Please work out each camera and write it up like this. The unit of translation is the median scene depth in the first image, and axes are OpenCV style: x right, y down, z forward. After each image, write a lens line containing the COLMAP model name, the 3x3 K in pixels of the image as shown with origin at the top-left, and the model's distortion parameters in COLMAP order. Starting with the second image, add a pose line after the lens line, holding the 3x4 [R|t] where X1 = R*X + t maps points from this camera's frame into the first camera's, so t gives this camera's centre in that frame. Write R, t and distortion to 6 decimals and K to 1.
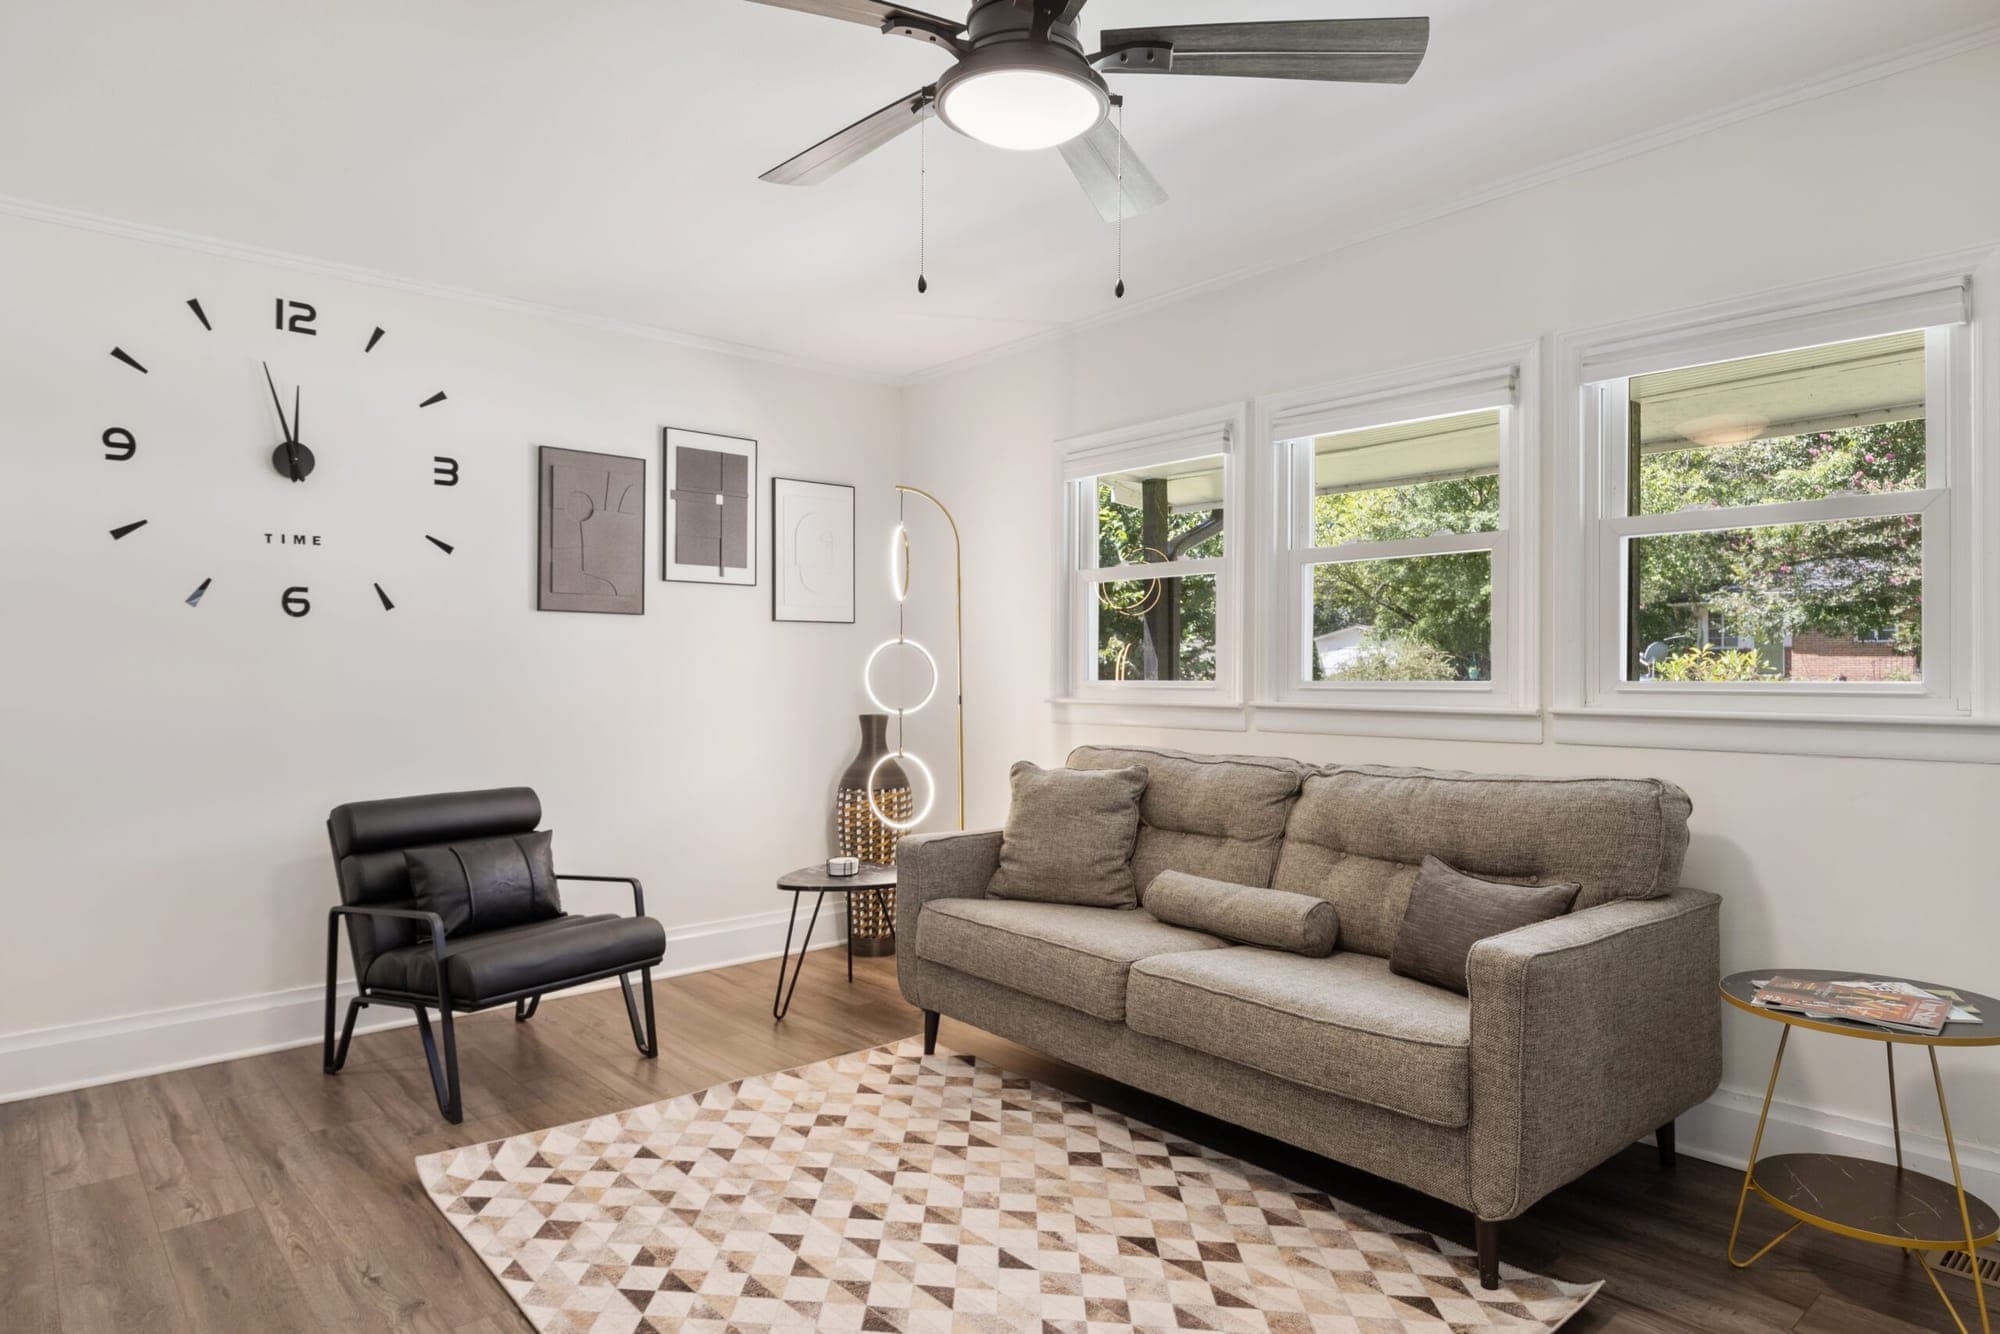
lens RADIAL K [[1150.7, 0, 1000.6], [0, 1150.7, 664.9], [0, 0, 1]] dist [-0.003391, 0.000086]
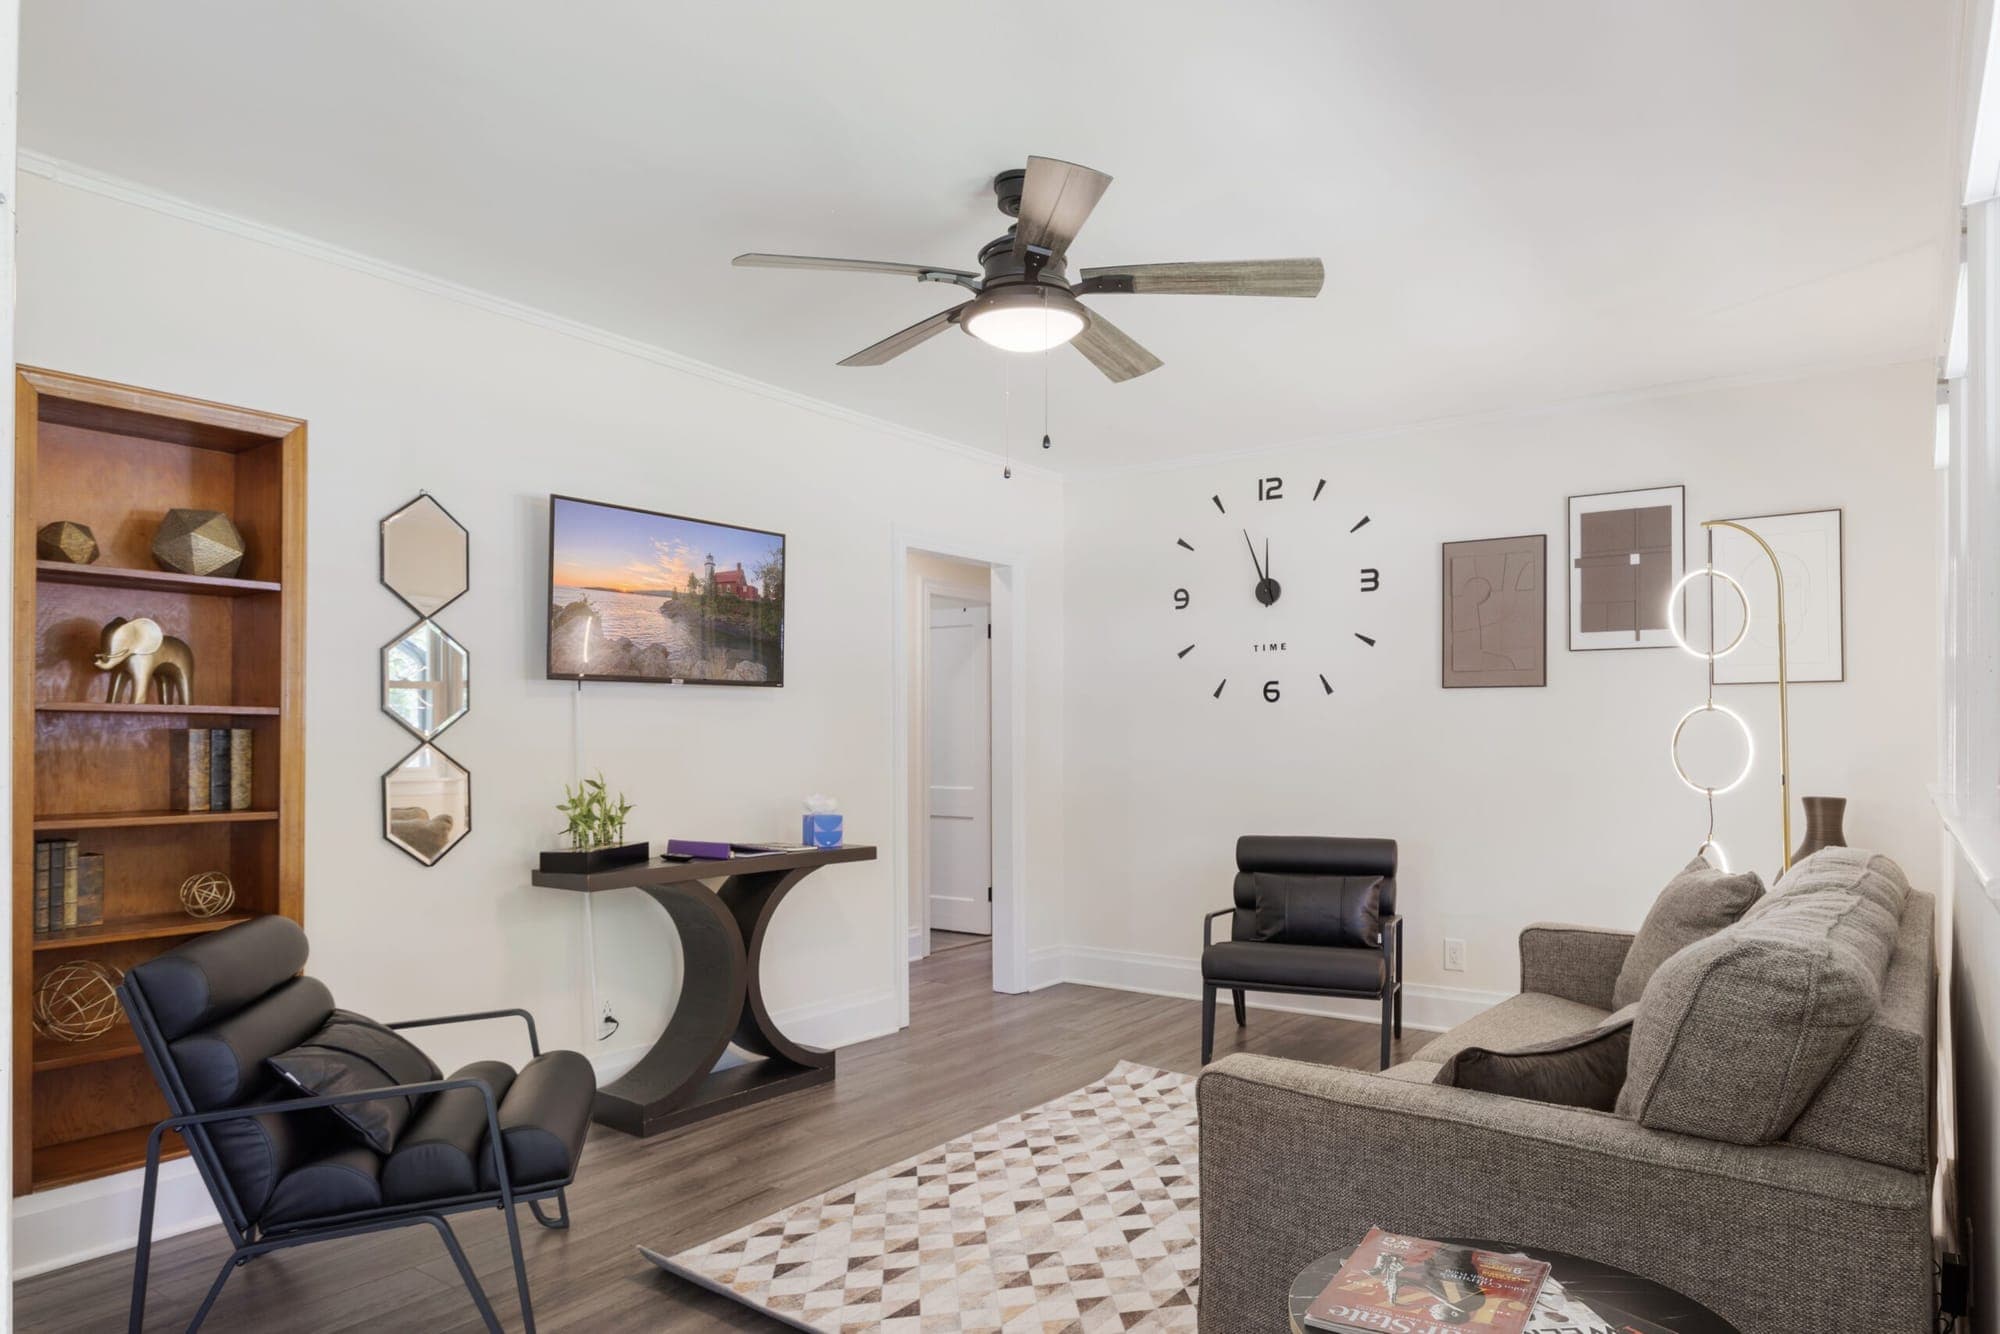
lens RADIAL K [[1199.5, 0, 1029.8], [0, 1199.5, 724.6], [0, 0, 1]] dist [-0.000728, -0.000115]
pose [[0.248770, -0.009011, -0.968521, 0.735070], [0.006636, 0.999949, -0.007599, -0.005560], [0.968540, -0.004537, 0.248817, 0.351377]]
